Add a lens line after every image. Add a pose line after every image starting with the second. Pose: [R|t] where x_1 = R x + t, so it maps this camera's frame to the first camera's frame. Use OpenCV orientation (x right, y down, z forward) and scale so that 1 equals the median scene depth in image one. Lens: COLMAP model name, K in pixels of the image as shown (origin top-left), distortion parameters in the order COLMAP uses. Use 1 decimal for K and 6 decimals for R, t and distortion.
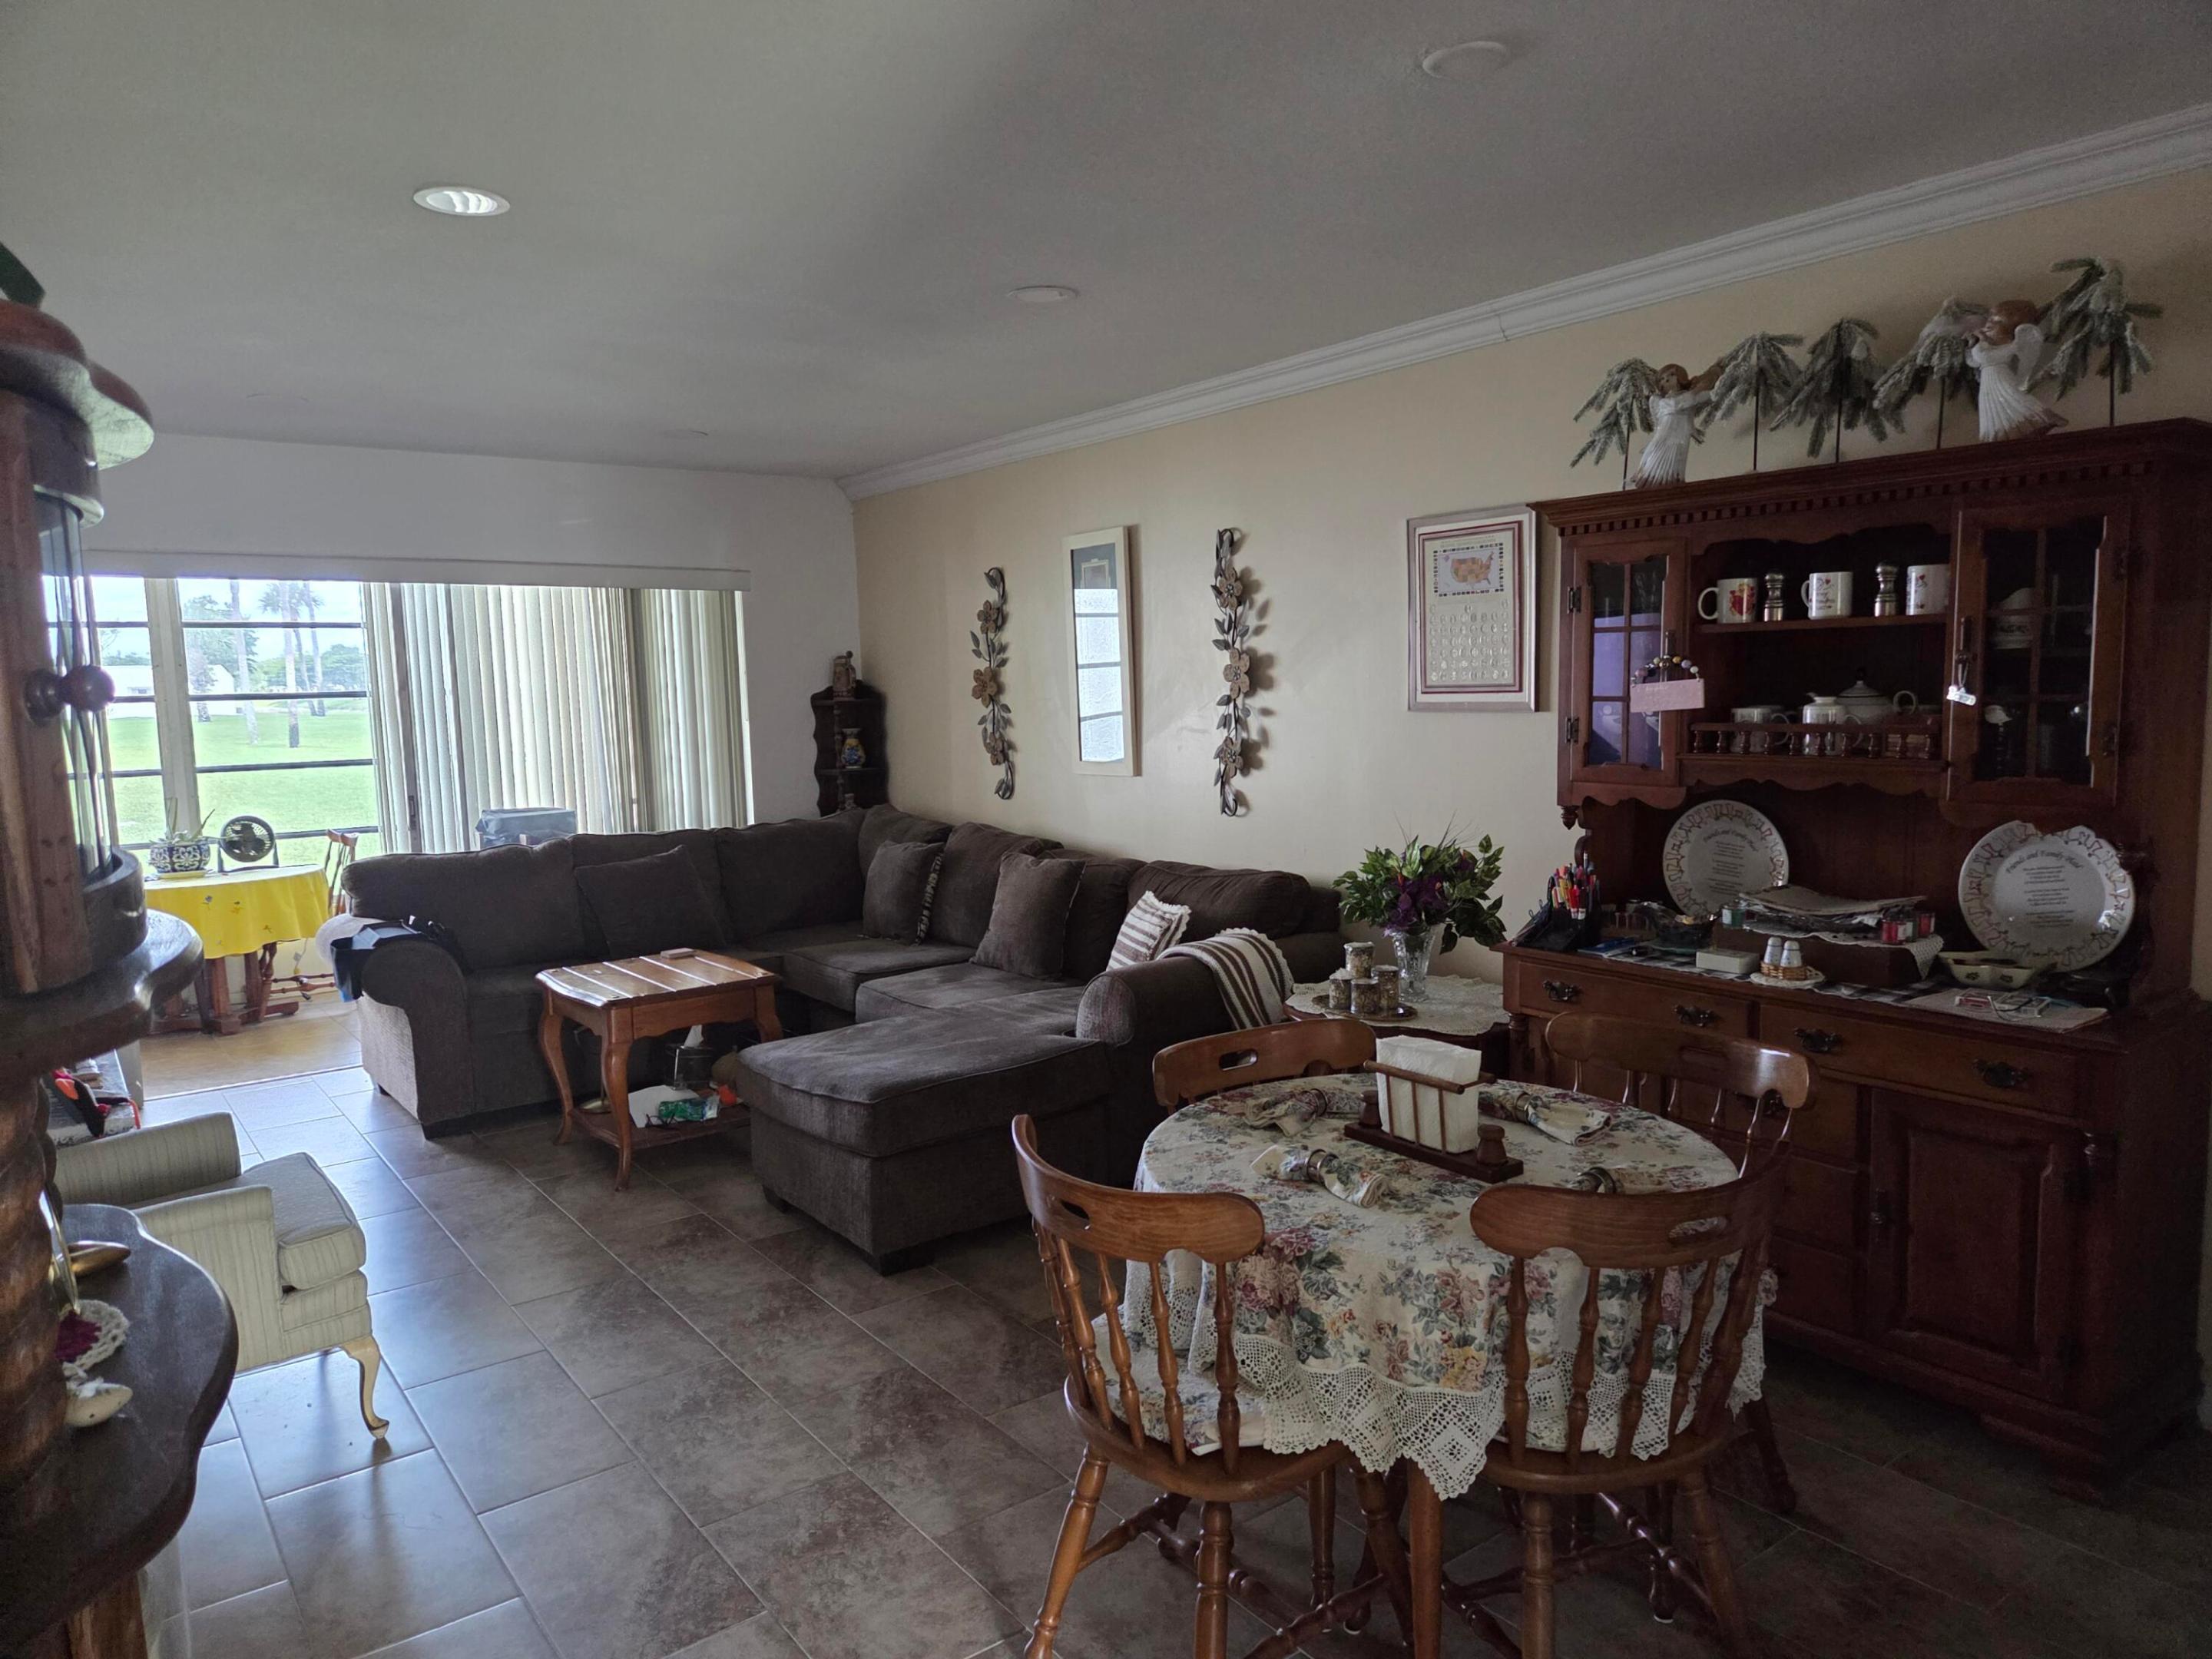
lens RADIAL K [[1457.2, 0, 1106.0], [0, 1457.2, 829.5], [0, 0, 1]] dist [0.004129, 0.000418]
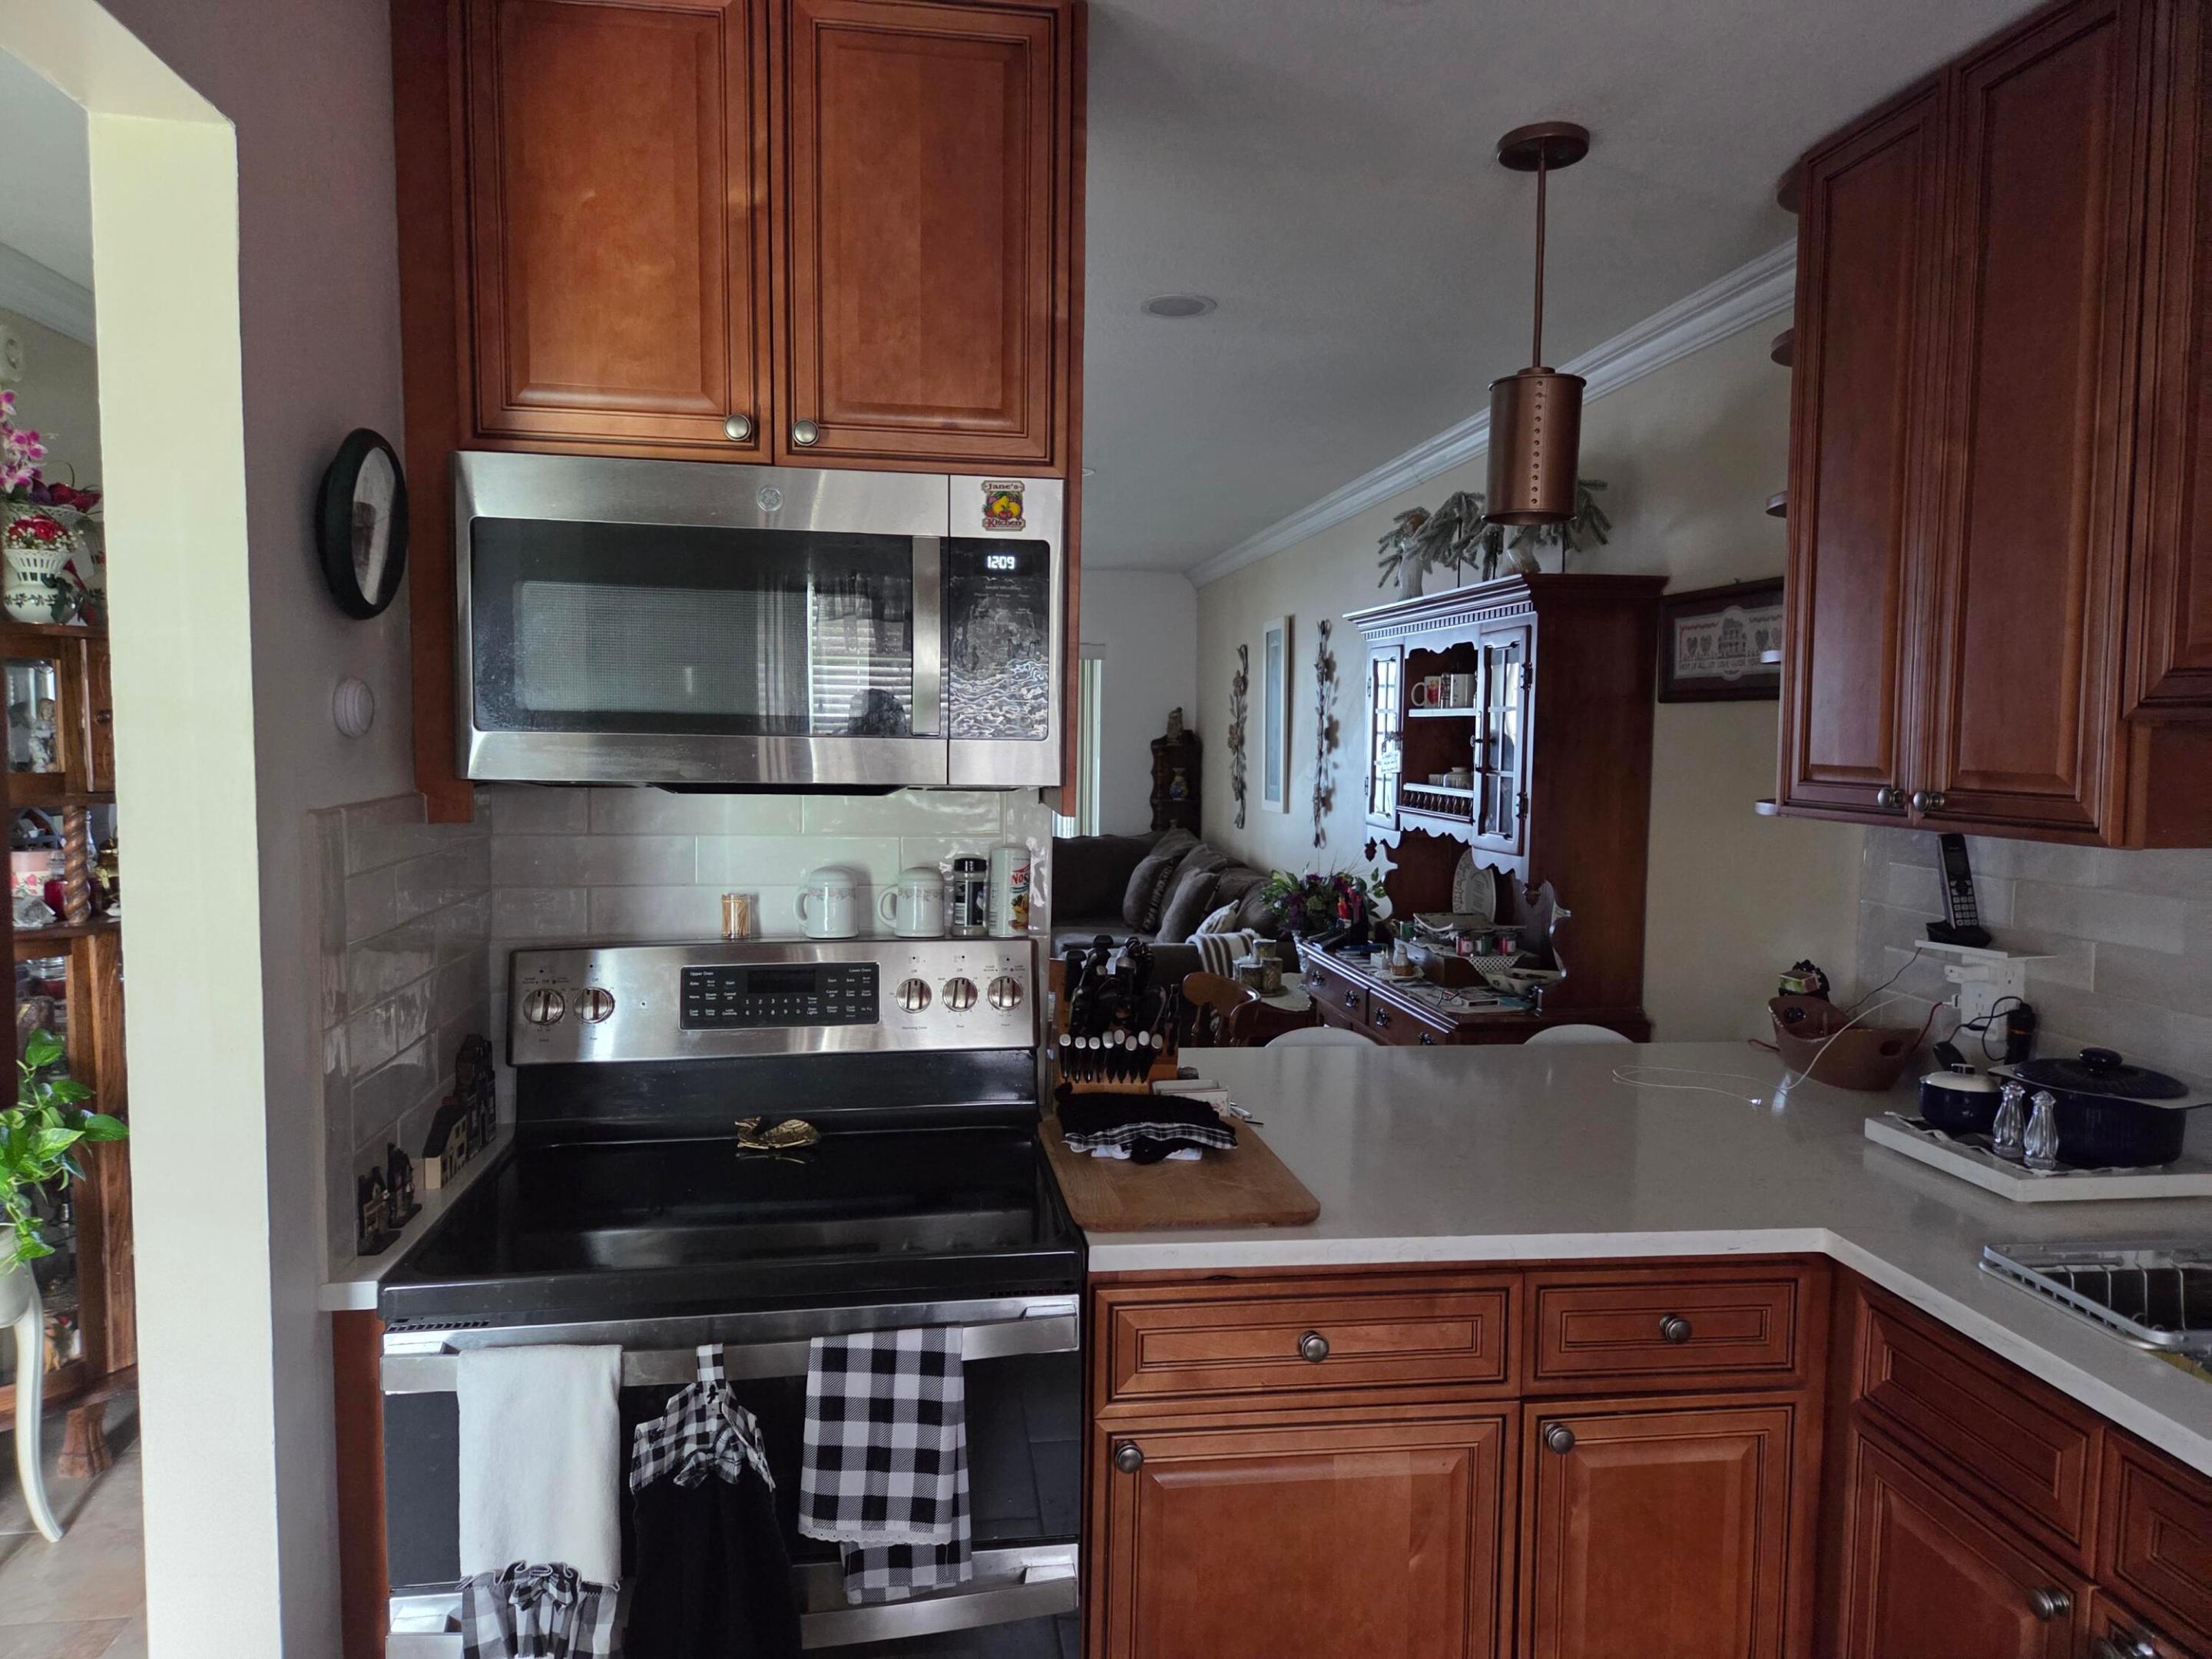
lens RADIAL K [[1457.2, 0, 1106.0], [0, 1457.2, 829.5], [0, 0, 1]] dist [0.004129, 0.000418]
pose [[0.876055, 0.062618, -0.478129, 0.431616], [-0.076874, 0.996988, -0.010283, 0.001843], [0.476045, 0.045764, 0.878229, -0.156689]]
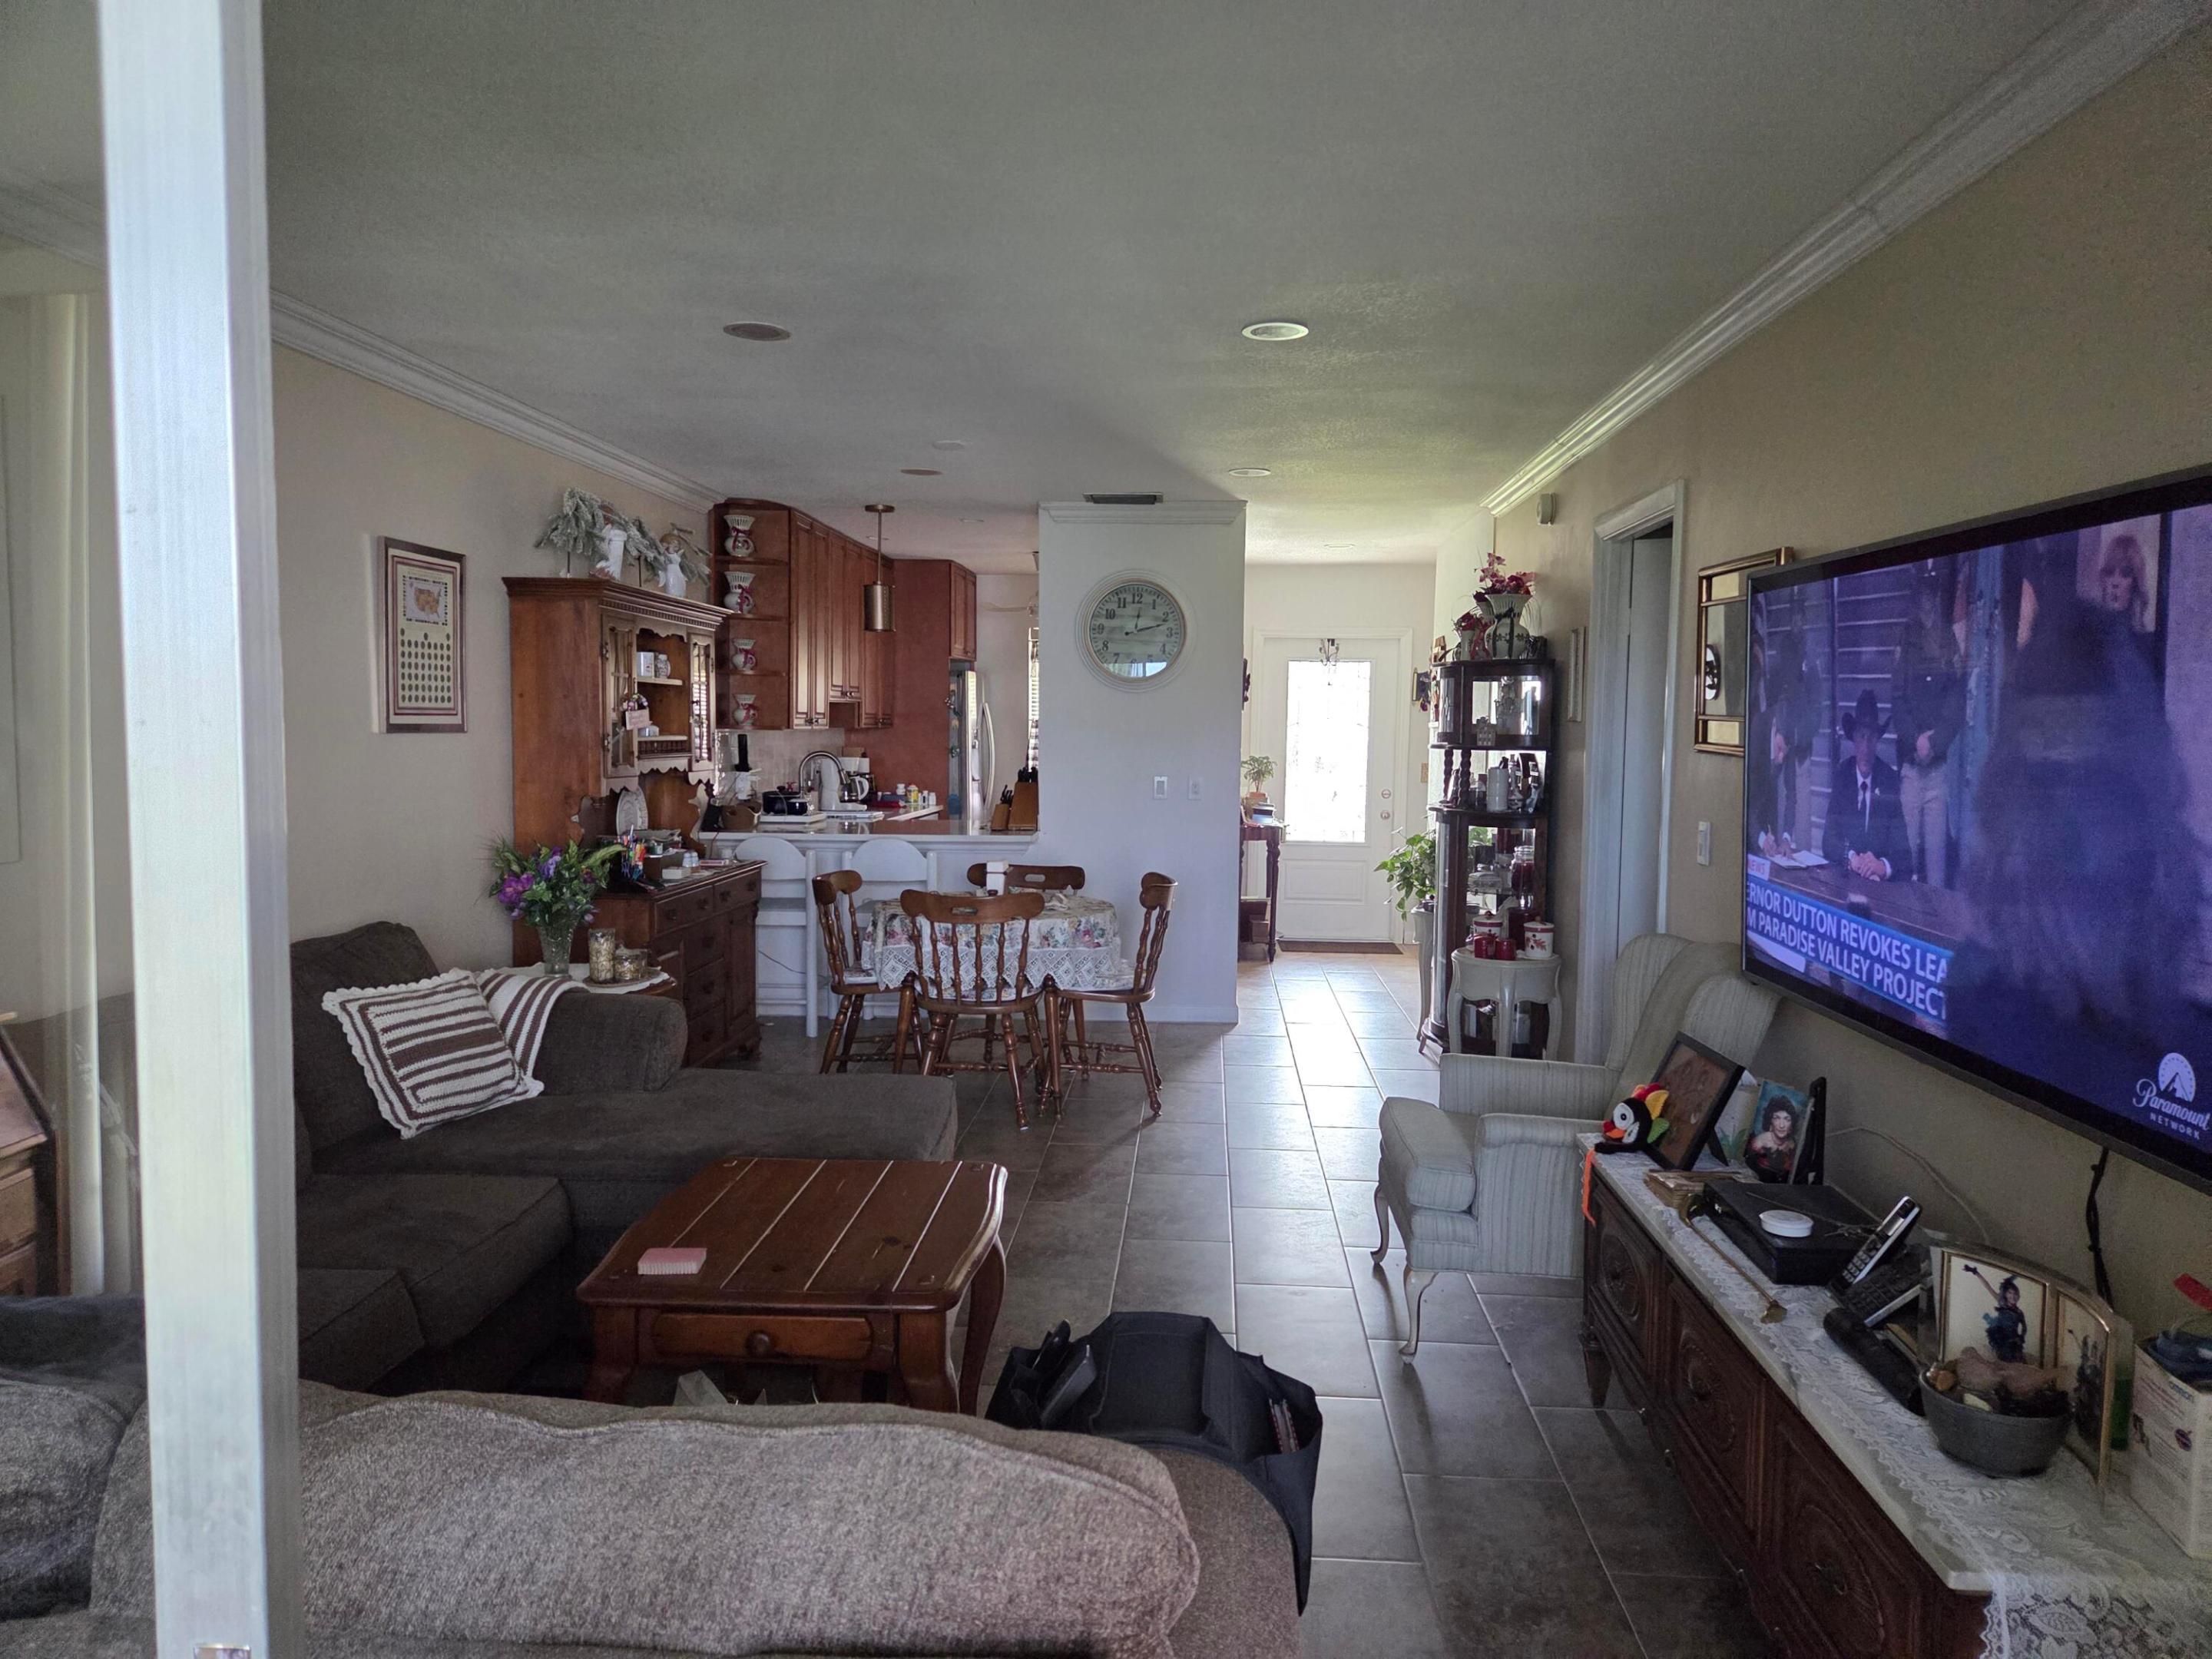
lens RADIAL K [[1457.2, 0, 1106.0], [0, 1457.2, 829.5], [0, 0, 1]] dist [0.004129, 0.000418]
pose [[-0.756279, -0.033560, 0.653388, -0.612282], [0.071134, 0.988545, 0.133110, -0.087199], [-0.650370, 0.147146, -0.745229, 1.099123]]
